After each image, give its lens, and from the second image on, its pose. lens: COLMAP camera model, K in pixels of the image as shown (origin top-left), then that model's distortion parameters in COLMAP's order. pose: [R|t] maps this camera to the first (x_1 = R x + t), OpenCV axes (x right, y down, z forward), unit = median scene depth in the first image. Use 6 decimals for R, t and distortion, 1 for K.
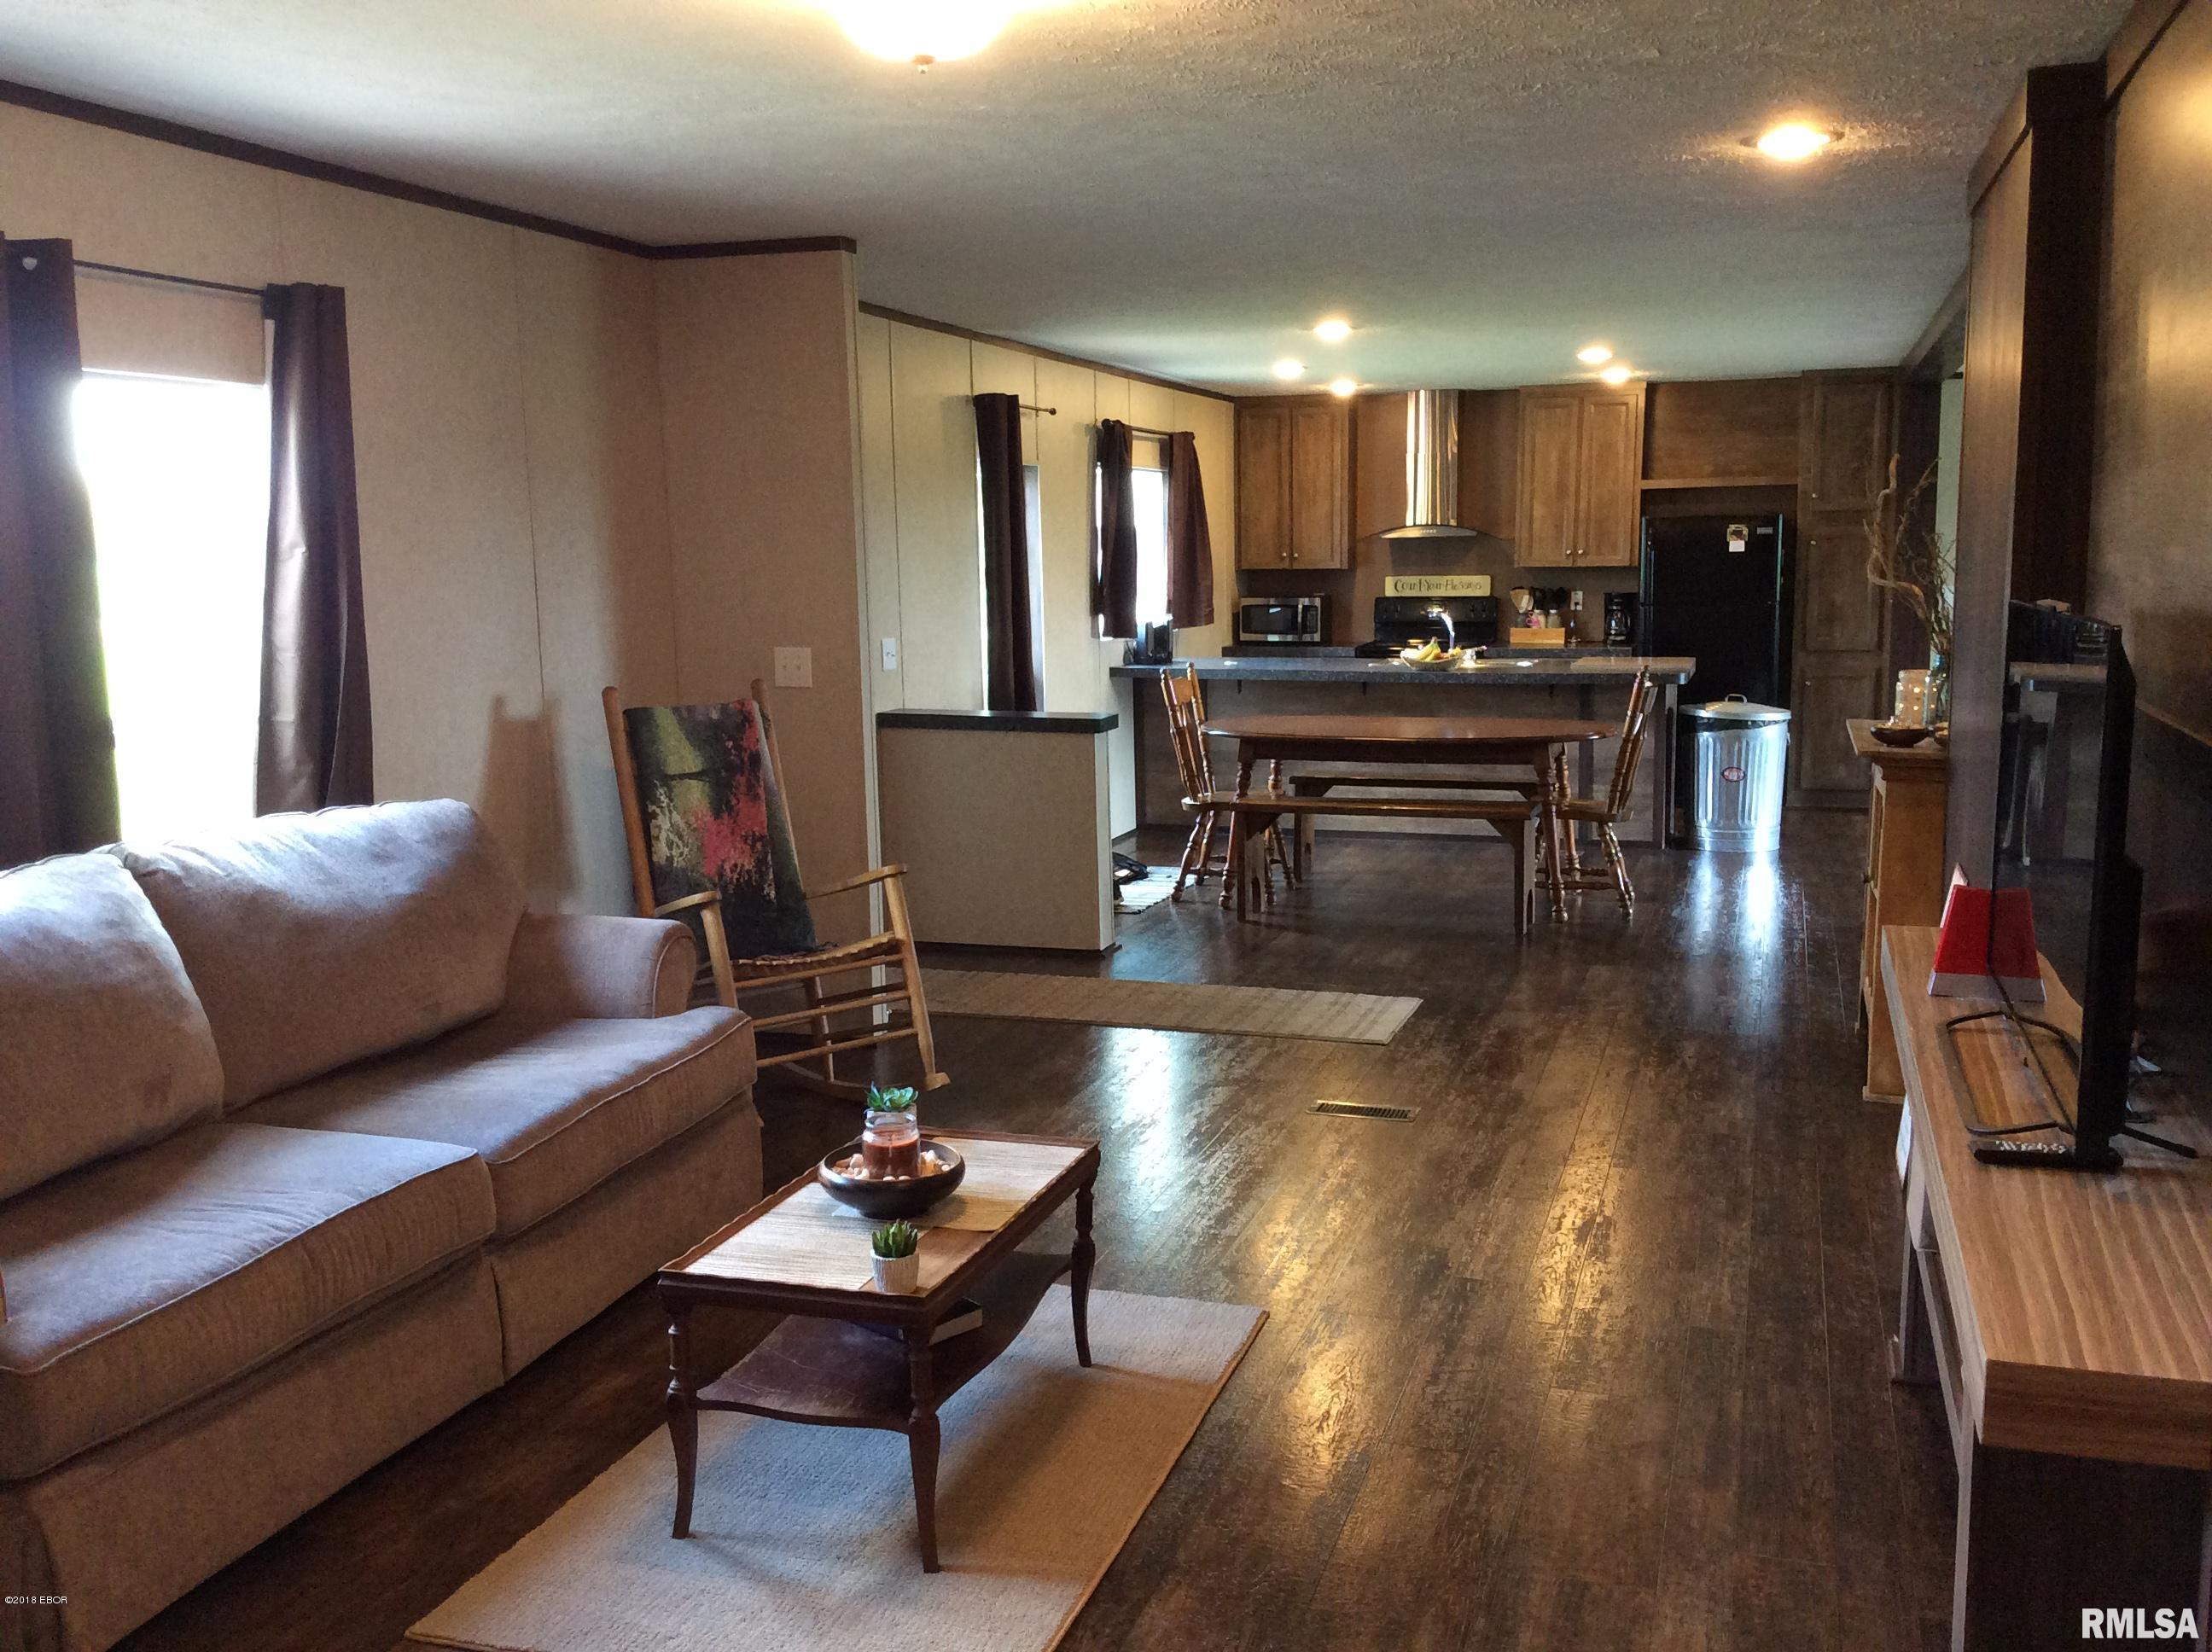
lens RADIAL K [[2026.1, 0, 1106.0], [0, 2026.1, 826.0], [0, 0, 1]] dist [0.115821, -0.197826]
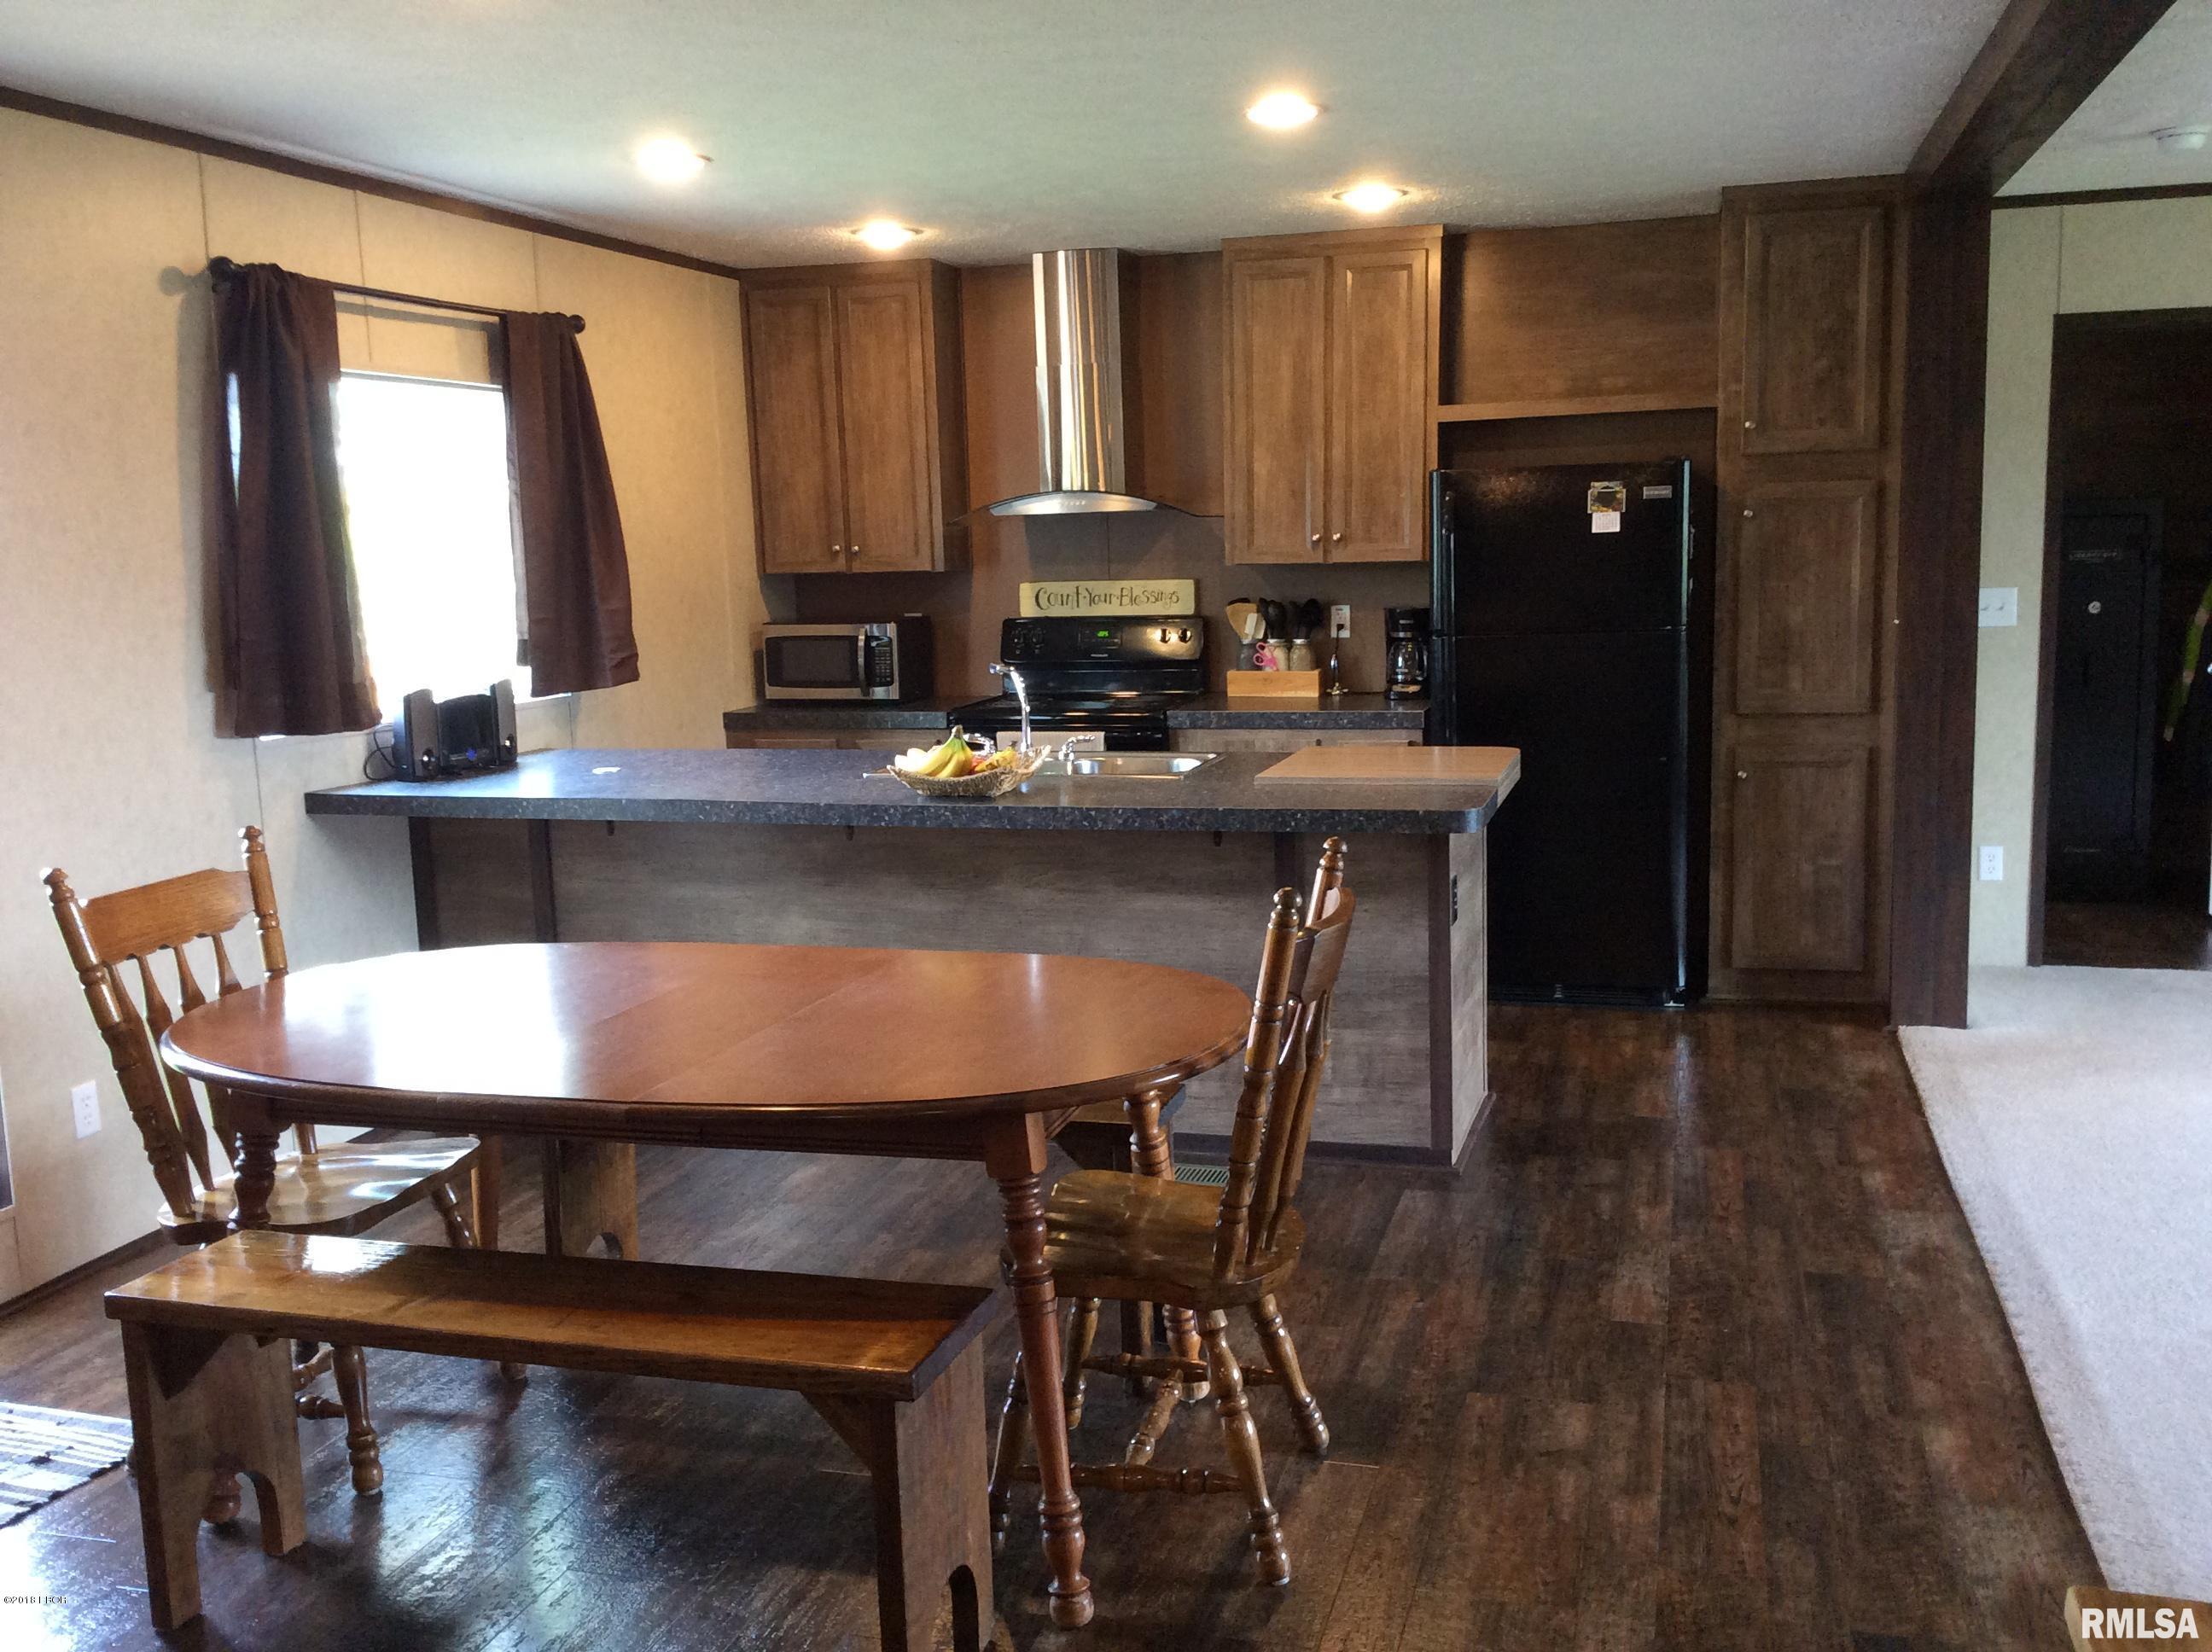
lens RADIAL K [[2019.6, 0, 1113.9], [0, 2019.6, 824.2], [0, 0, 1]] dist [0.127296, -0.255733]
pose [[0.998847, -0.023443, 0.041891, 0.145398], [0.023053, 0.999687, 0.009756, -0.061917], [-0.042107, -0.008779, 0.999075, 0.443286]]
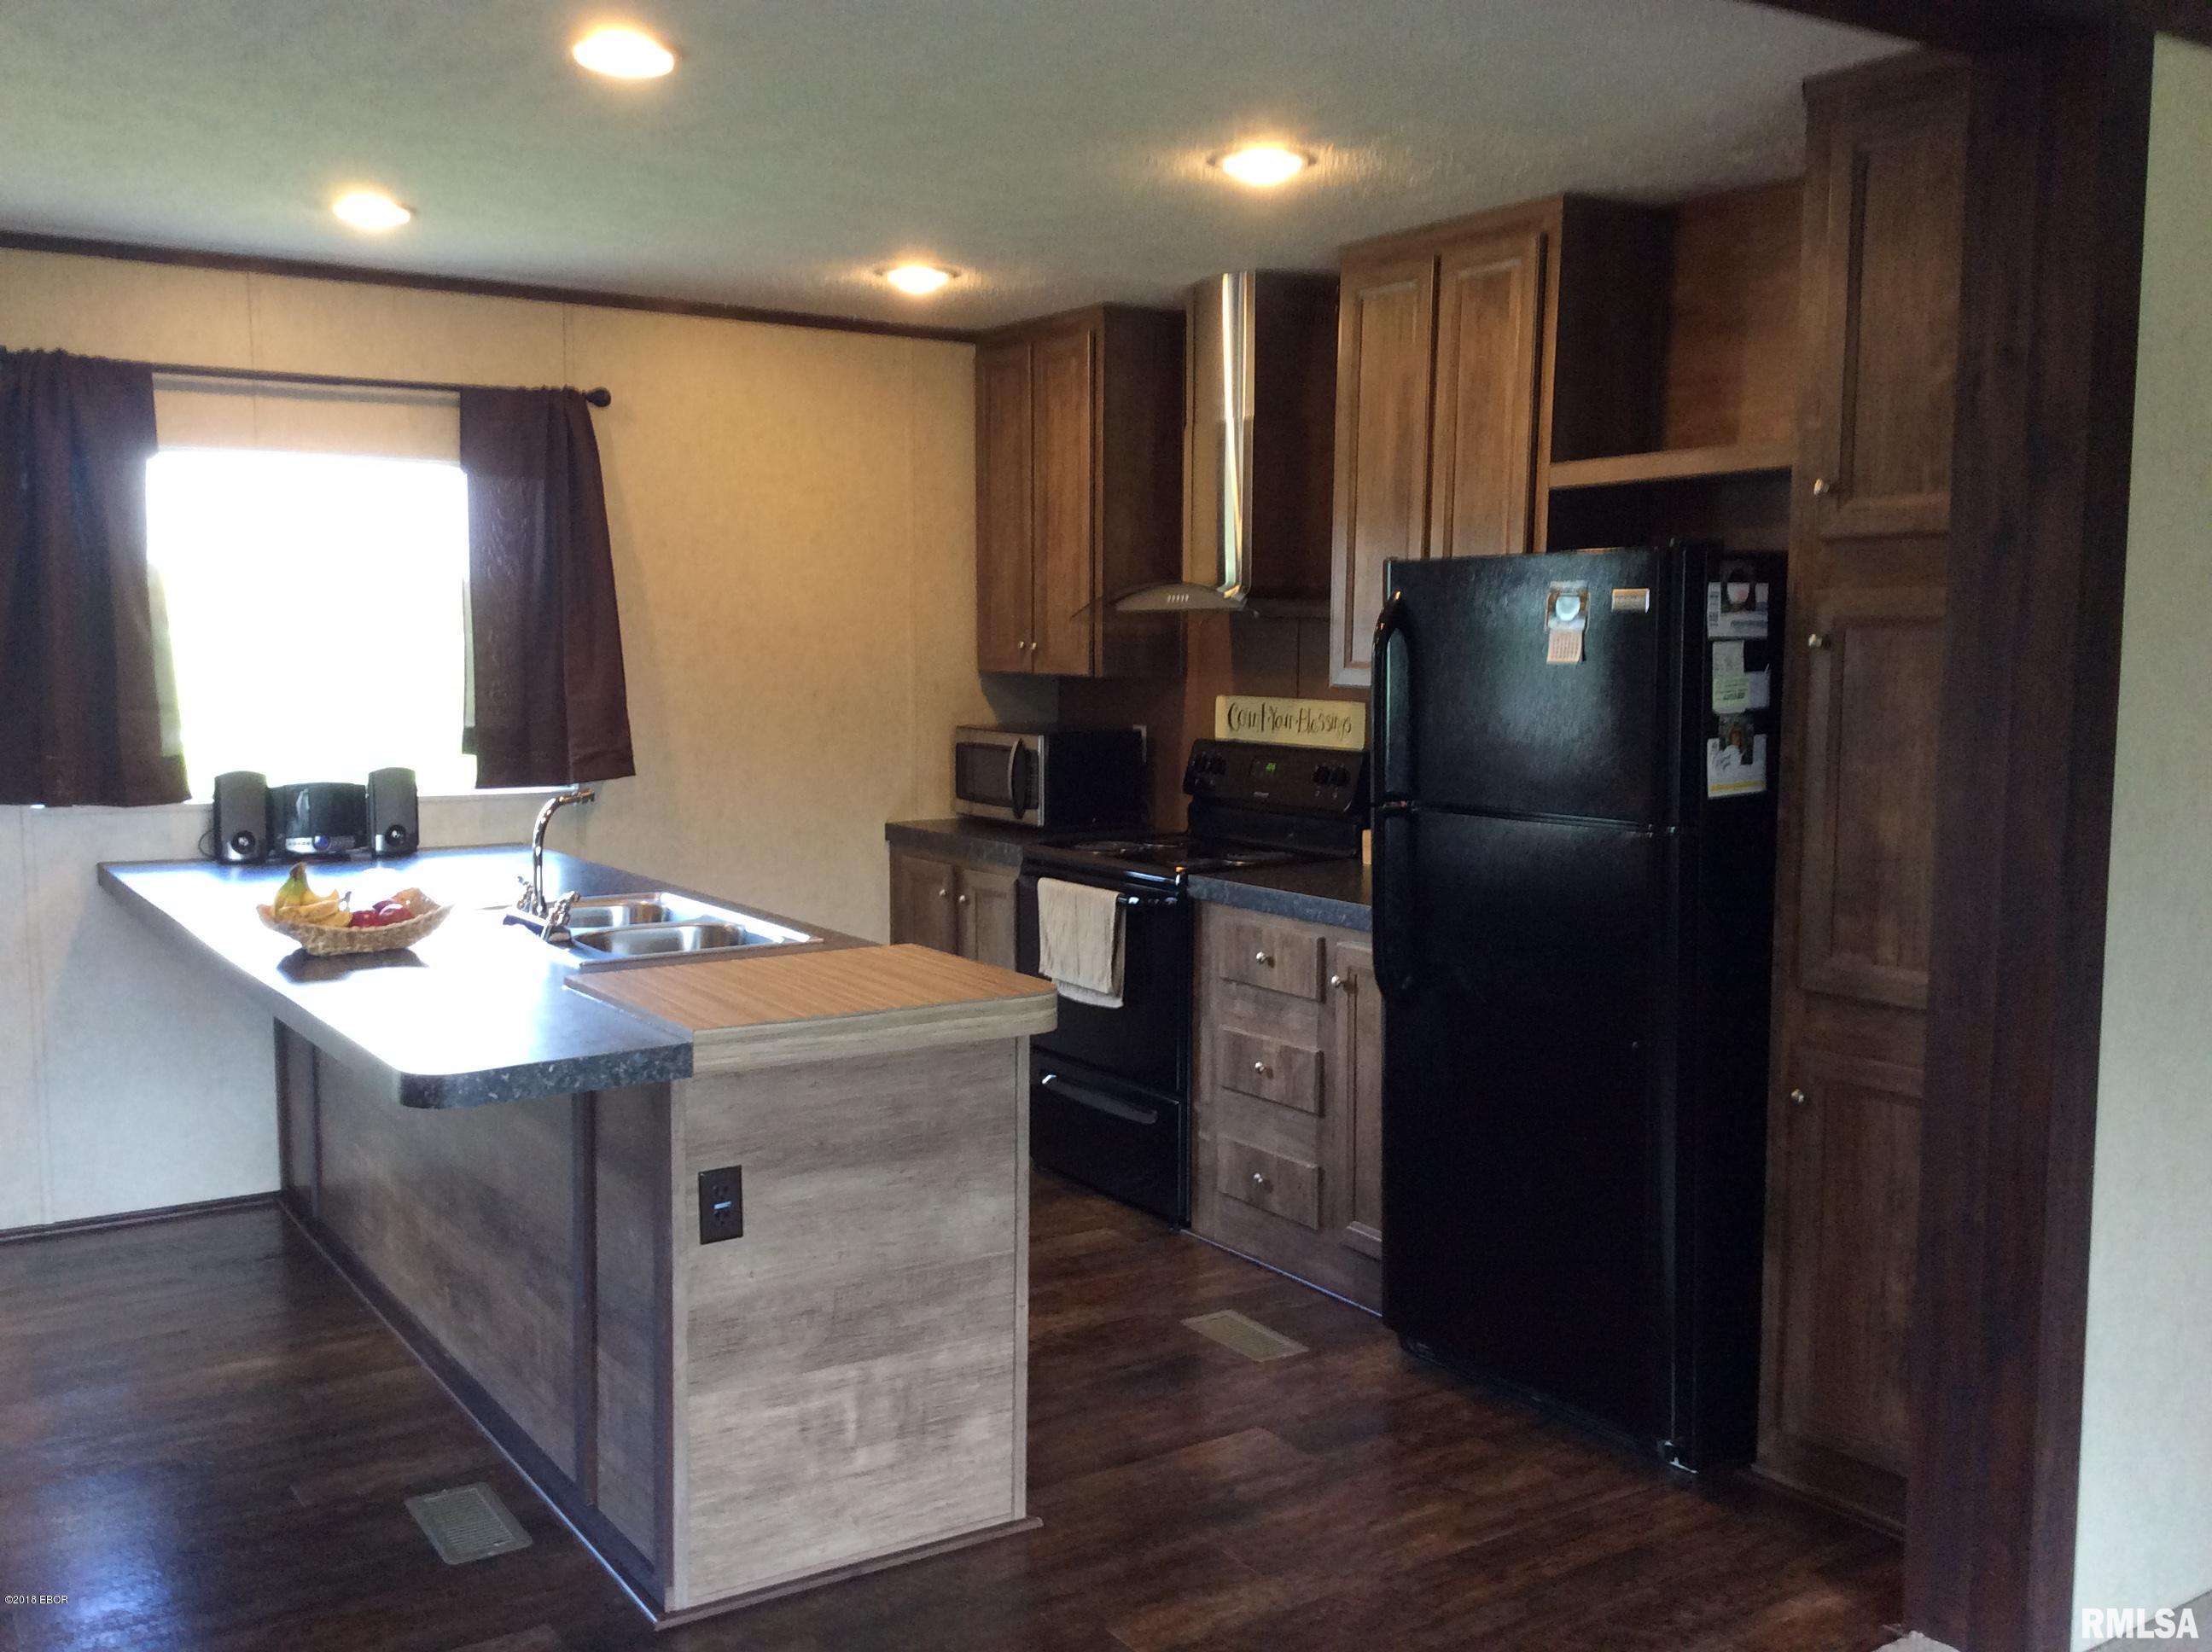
lens RADIAL K [[2004.9, 0, 1114.7], [0, 2004.9, 819.6], [0, 0, 1]] dist [0.126471, -0.230874]
pose [[0.793228, 0.070577, -0.604821, 0.417546], [-0.094503, 0.995494, -0.007777, -0.093336], [0.601547, 0.063326, 0.796324, 0.654523]]
